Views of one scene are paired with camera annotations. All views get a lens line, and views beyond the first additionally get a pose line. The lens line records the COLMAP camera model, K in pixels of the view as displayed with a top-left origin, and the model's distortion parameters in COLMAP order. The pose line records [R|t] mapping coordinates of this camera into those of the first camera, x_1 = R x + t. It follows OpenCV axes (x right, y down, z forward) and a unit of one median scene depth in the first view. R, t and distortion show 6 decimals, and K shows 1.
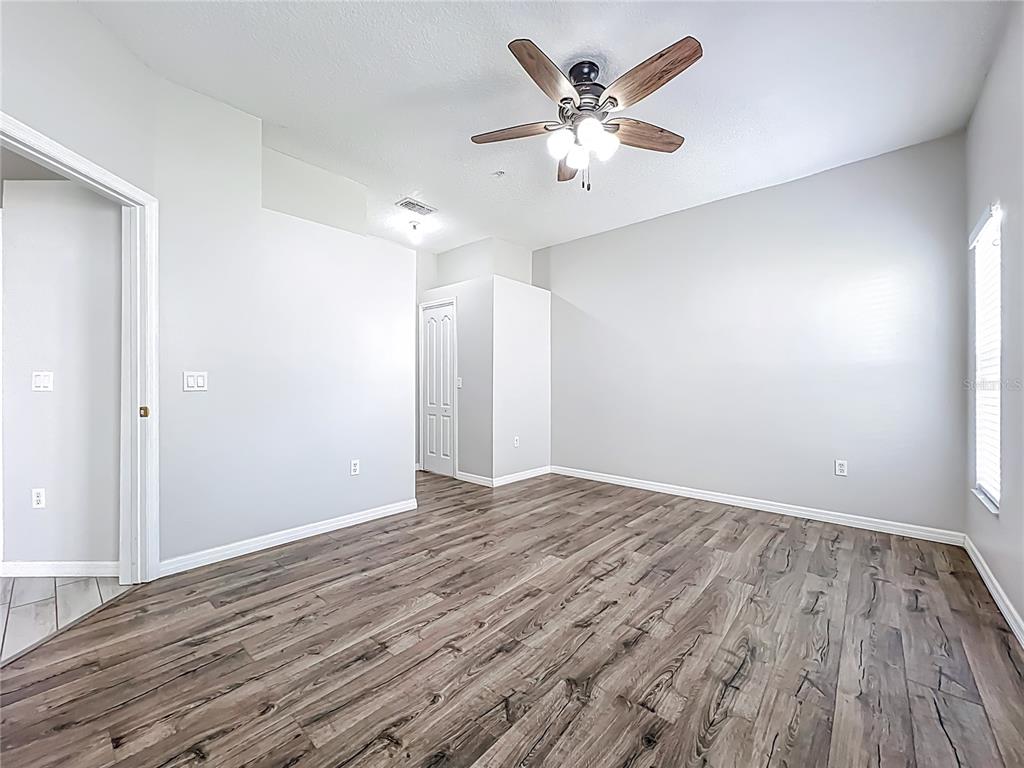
lens RADIAL K [[410.6, 0, 509.0], [0, 410.6, 380.8], [0, 0, 1]] dist [-0.001099, -0.000114]
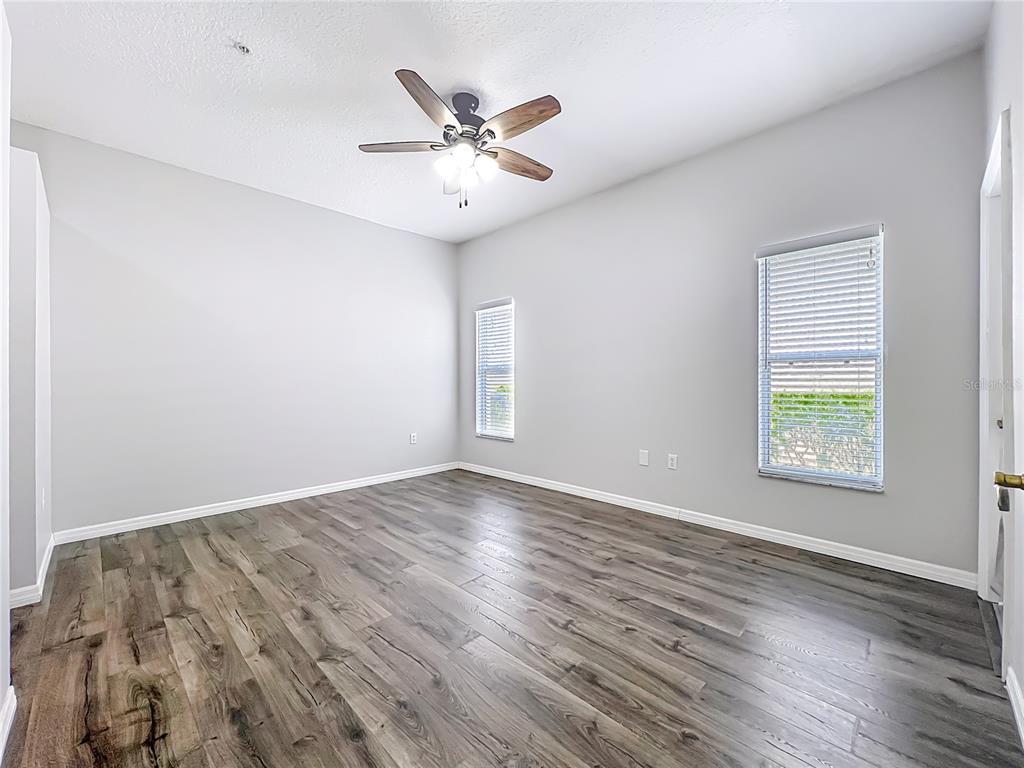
lens RADIAL K [[415.7, 0, 510.1], [0, 415.7, 377.6], [0, 0, 1]] dist [-0.000635, 0.000146]
pose [[0.051695, 0.004063, 0.998655, -0.812971], [-0.005902, 0.999976, -0.003762, -0.001791], [-0.998645, -0.005699, 0.051718, 0.712535]]
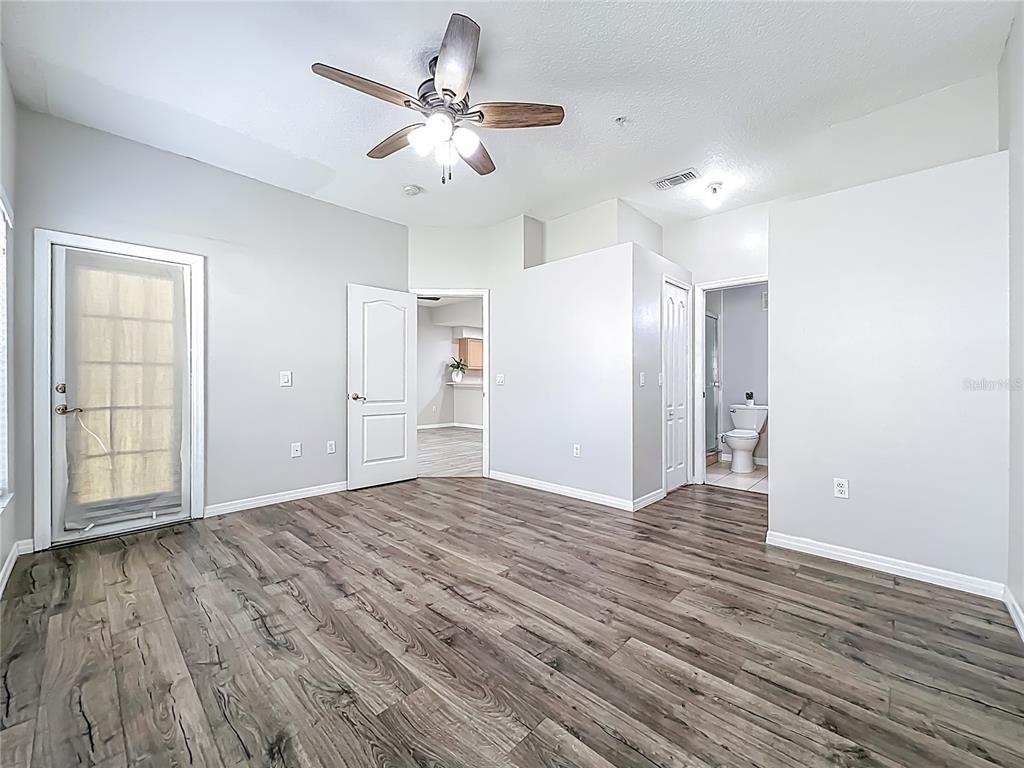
lens RADIAL K [[410.6, 0, 509.0], [0, 410.6, 380.8], [0, 0, 1]] dist [-0.001099, -0.000114]
pose [[-0.037251, -0.002319, -0.999303, 1.010457], [0.007462, 0.999969, -0.002598, 0.010627], [0.999278, -0.007554, -0.037232, 1.034008]]
